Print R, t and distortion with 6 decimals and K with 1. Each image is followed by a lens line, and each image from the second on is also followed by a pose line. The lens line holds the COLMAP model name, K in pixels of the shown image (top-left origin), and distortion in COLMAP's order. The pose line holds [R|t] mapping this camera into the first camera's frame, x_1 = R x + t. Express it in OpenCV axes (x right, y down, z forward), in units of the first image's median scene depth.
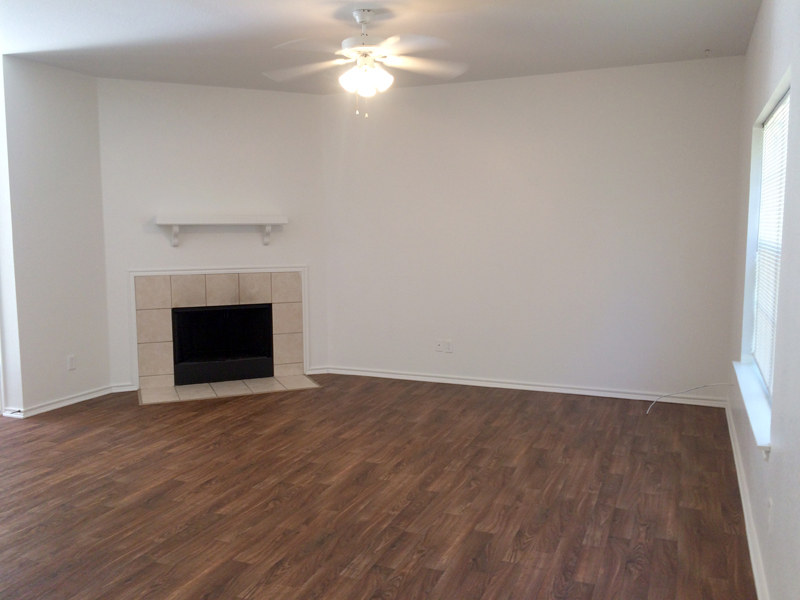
lens RADIAL K [[694.4, 0, 400.0], [0, 694.4, 300.0], [0, 0, 1]] dist [0.101539, -0.145949]
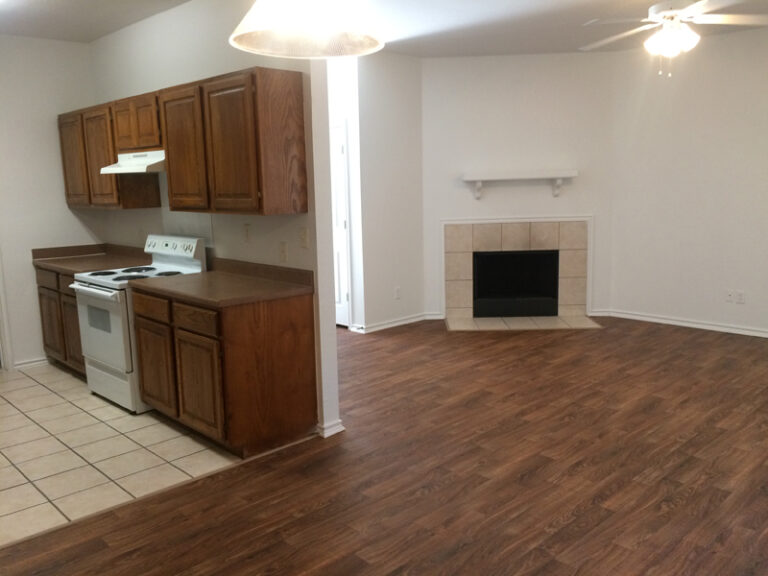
lens RADIAL K [[666.6, 0, 384.0], [0, 666.6, 288.0], [0, 0, 1]] dist [0.101539, -0.145949]
pose [[0.917789, 0.046575, -0.394327, -0.023039], [-0.022015, 0.997538, 0.066583, 0.000782], [0.396458, -0.052428, 0.916555, -0.127599]]
